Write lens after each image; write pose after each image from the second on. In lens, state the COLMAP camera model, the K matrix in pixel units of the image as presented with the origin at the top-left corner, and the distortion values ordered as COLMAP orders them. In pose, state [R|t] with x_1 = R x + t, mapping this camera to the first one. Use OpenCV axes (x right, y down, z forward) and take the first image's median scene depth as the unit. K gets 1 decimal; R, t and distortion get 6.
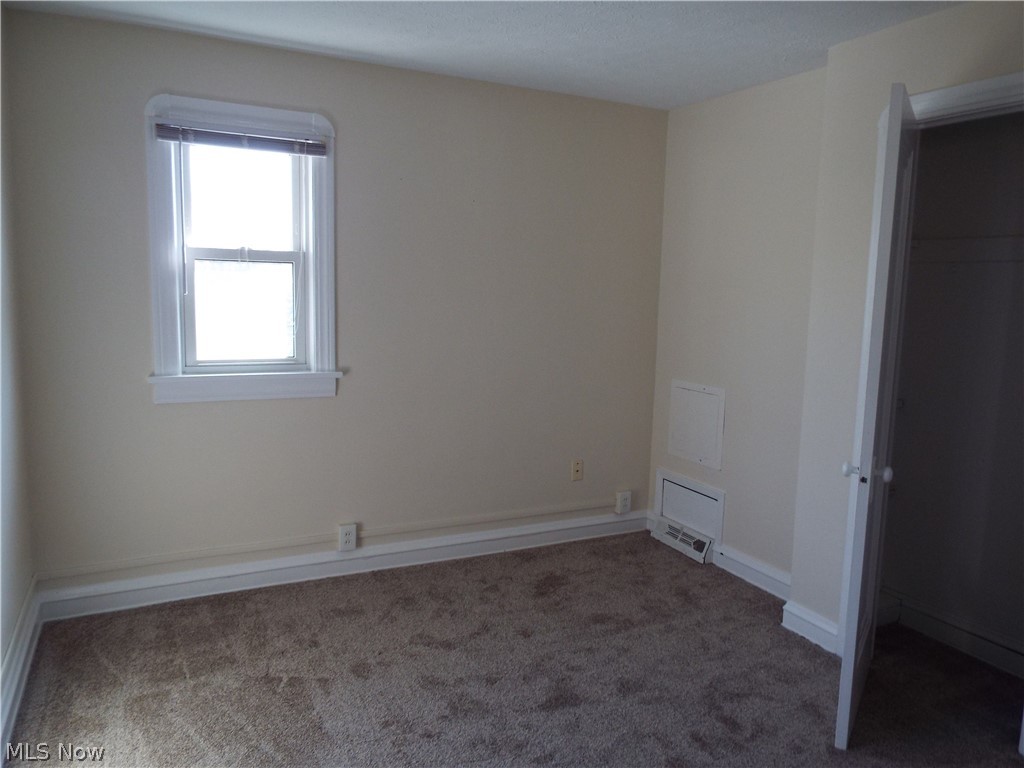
lens RADIAL K [[751.5, 0, 518.0], [0, 751.5, 383.1], [0, 0, 1]] dist [0.001778, 0.001020]
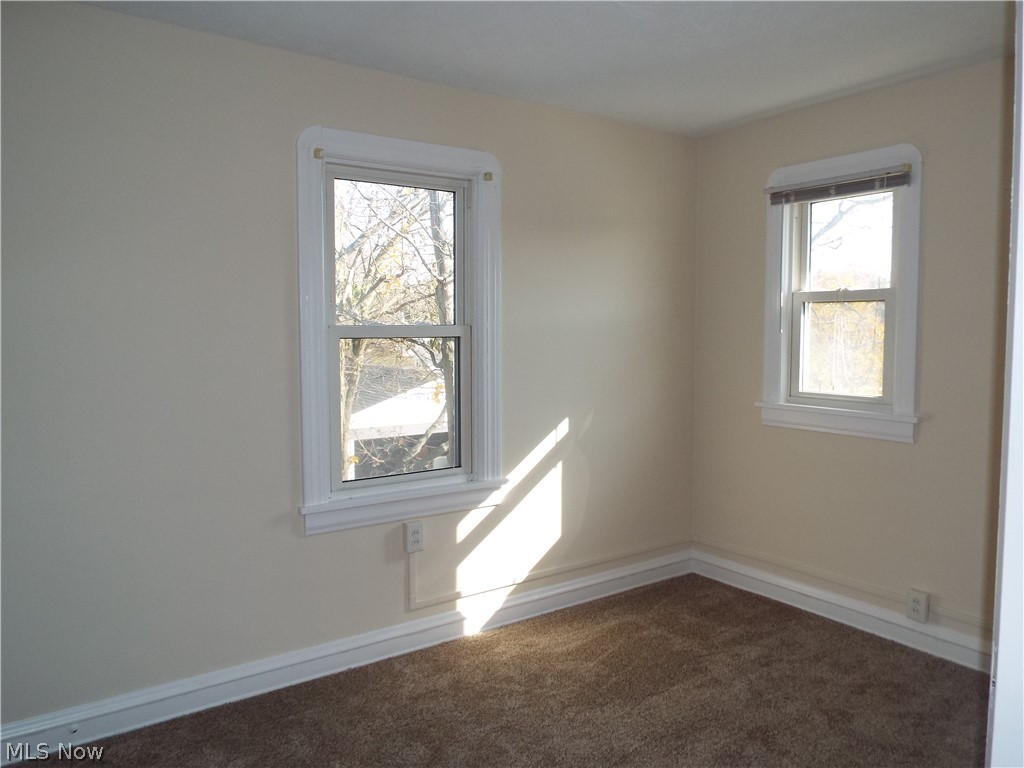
lens RADIAL K [[751.5, 0, 518.0], [0, 751.5, 383.1], [0, 0, 1]] dist [0.001778, 0.001020]
pose [[0.144747, 0.048509, -0.988279, 0.631548], [-0.123073, 0.991924, 0.030662, -0.026010], [0.981785, 0.117192, 0.149548, 0.422081]]
